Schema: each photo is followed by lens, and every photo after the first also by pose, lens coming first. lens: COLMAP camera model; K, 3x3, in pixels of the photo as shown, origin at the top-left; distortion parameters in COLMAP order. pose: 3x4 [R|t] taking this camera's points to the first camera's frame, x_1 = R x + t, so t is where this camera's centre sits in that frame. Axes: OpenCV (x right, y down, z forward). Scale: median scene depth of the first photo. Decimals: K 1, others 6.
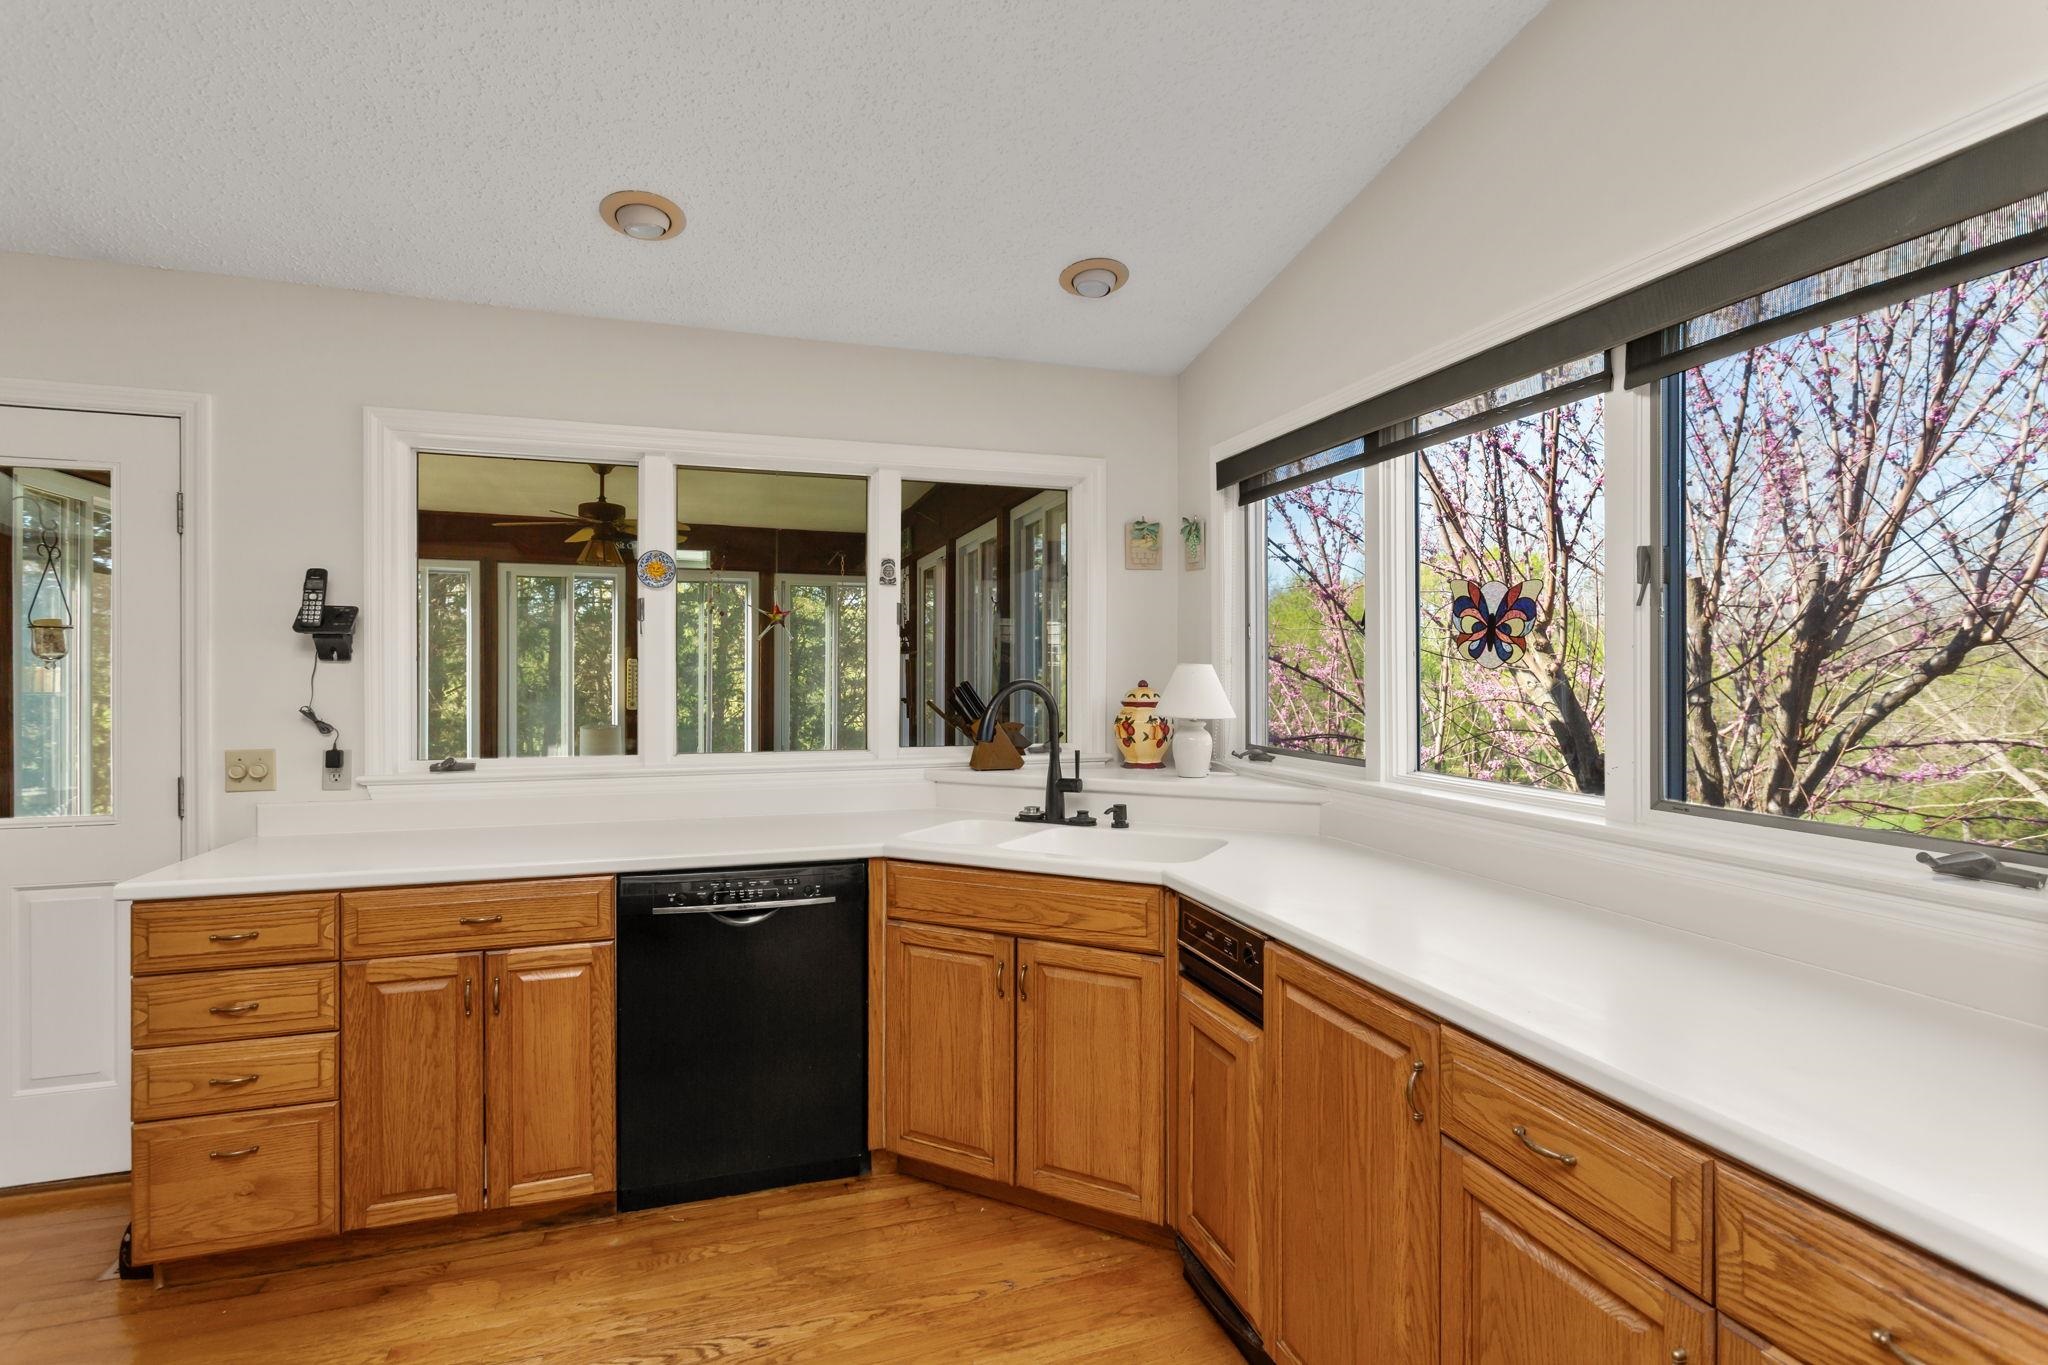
lens RADIAL K [[981.1, 0, 1034.5], [0, 981.1, 679.7], [0, 0, 1]] dist [-0.000697, 0.002827]
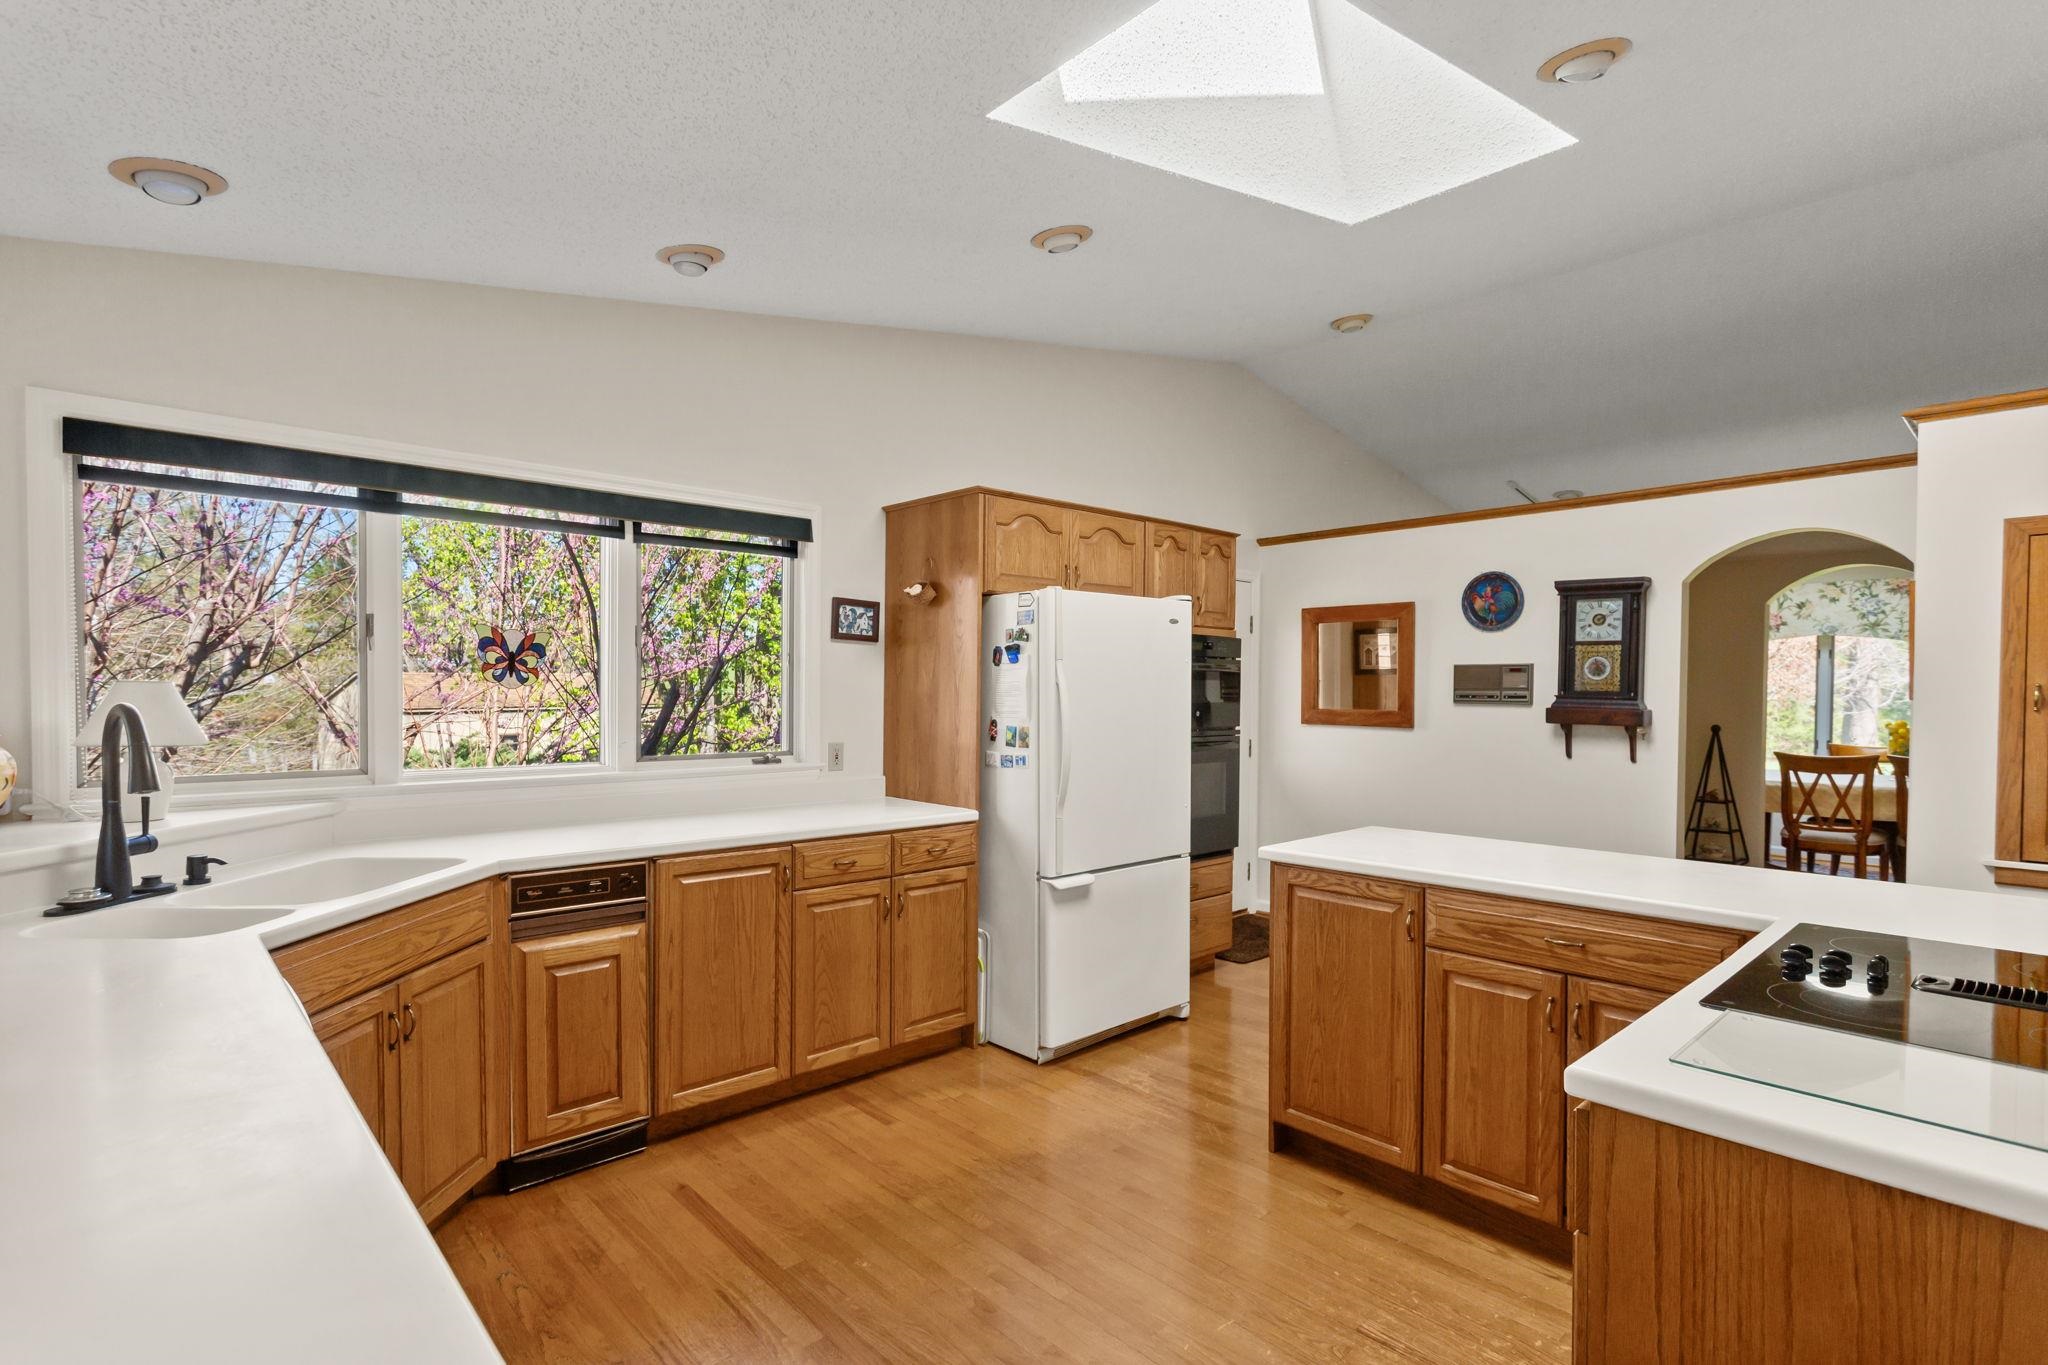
lens RADIAL K [[981.1, 0, 1022.3], [0, 981.1, 689.6], [0, 0, 1]] dist [-0.000697, 0.002827]
pose [[-0.420067, -0.008506, 0.907453, -1.090676], [-0.002175, 0.999963, 0.008366, -0.021755], [-0.907491, 0.001540, -0.420069, 0.838894]]
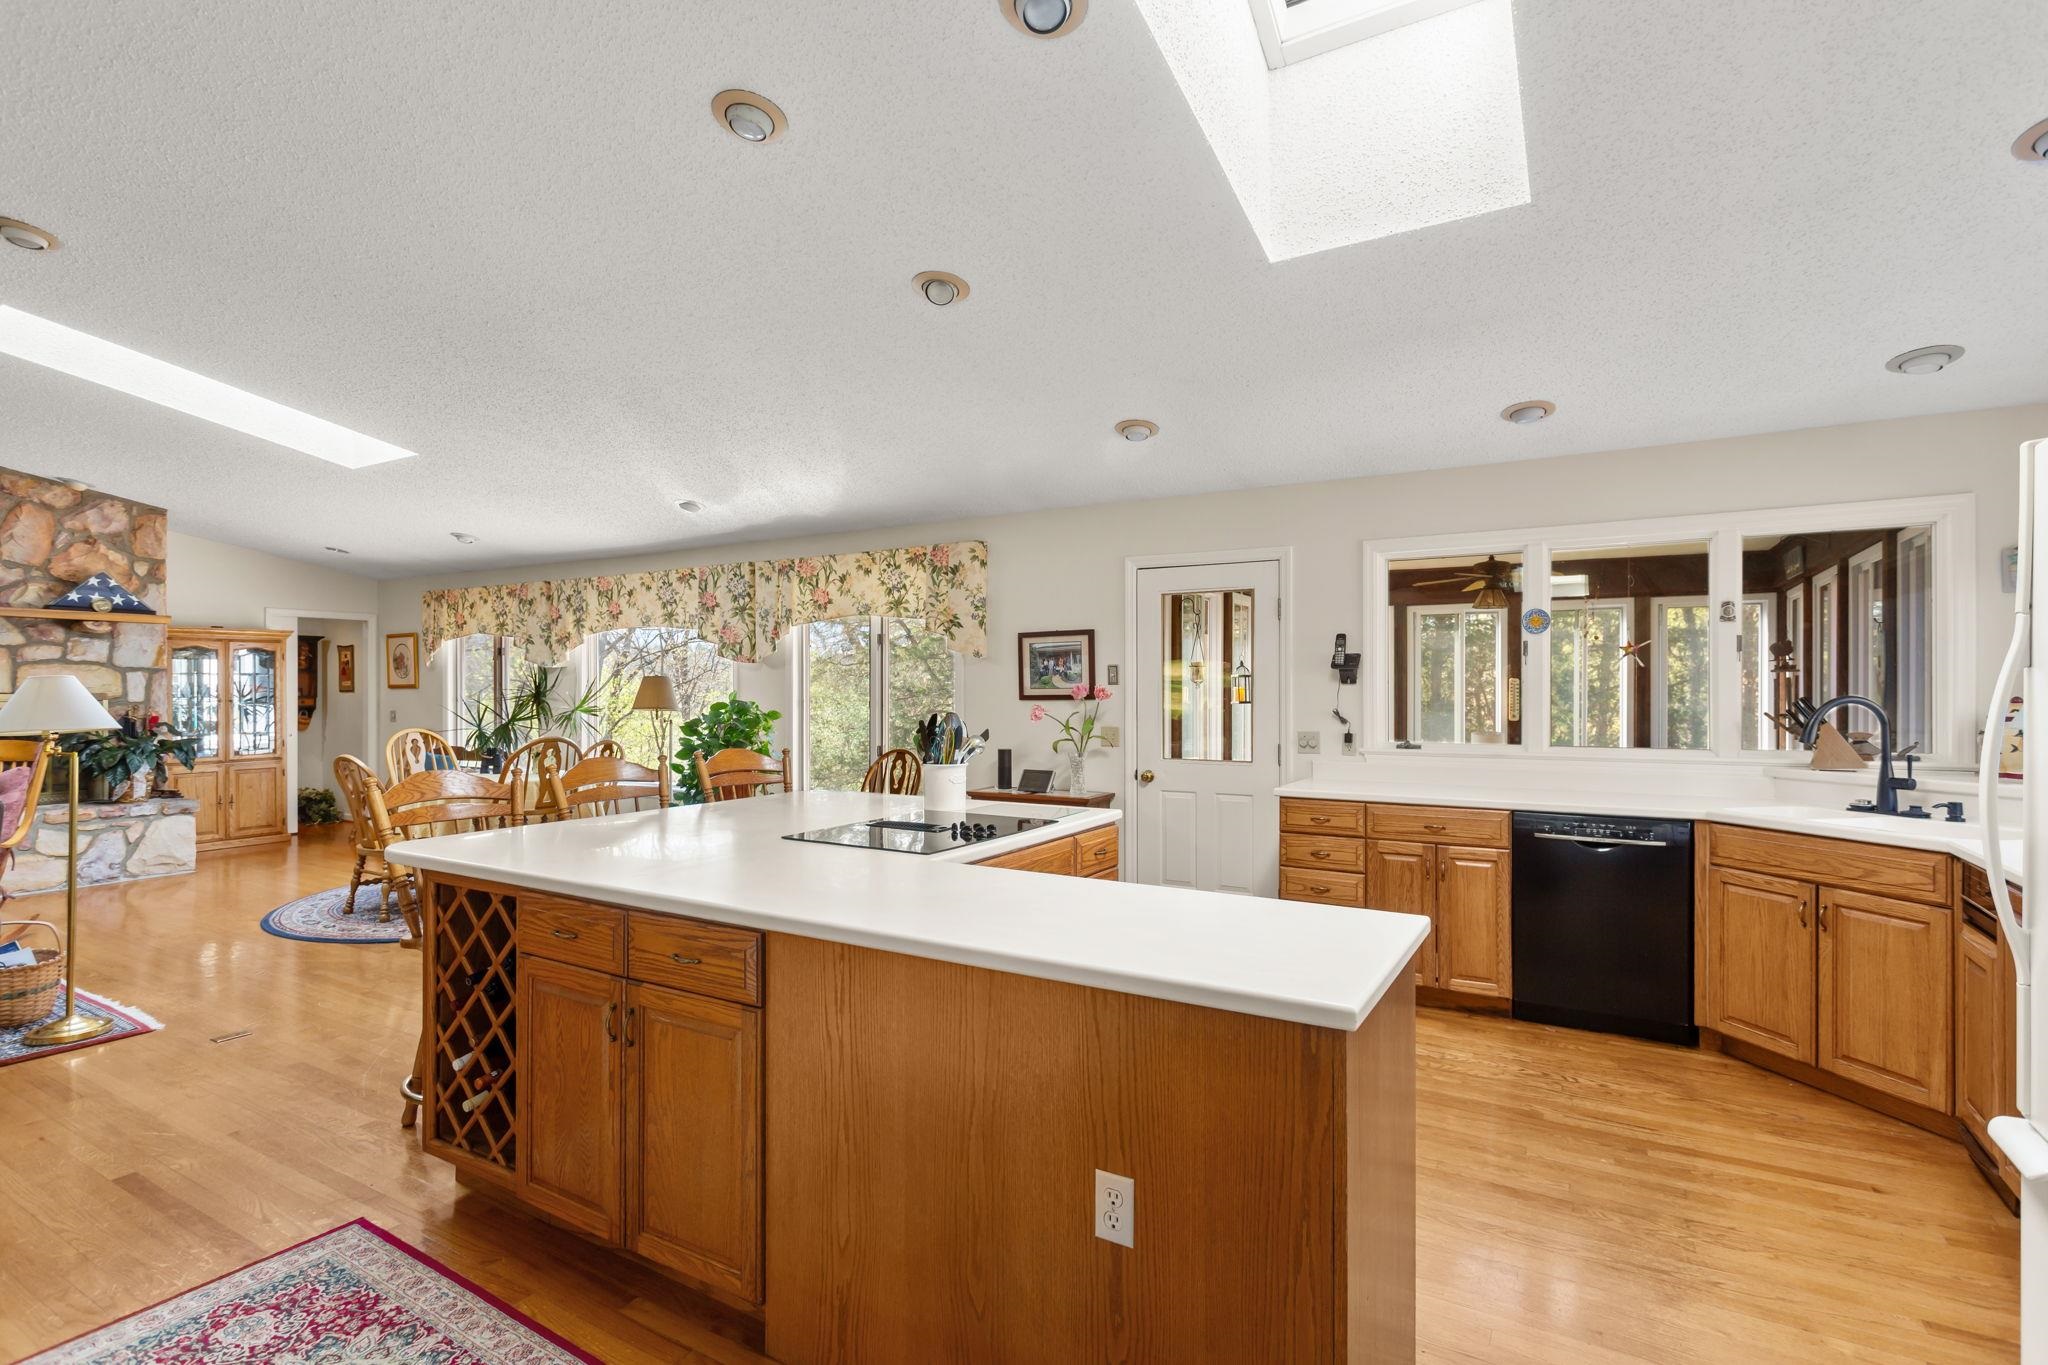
lens RADIAL K [[981.1, 0, 1011.1], [0, 981.1, 688.7], [0, 0, 1]] dist [-0.000697, 0.002827]
pose [[0.654324, -0.001808, -0.756213, 0.275906], [-0.003191, 0.999982, -0.005152, 0.001112], [0.756208, 0.005785, 0.654306, -0.729231]]
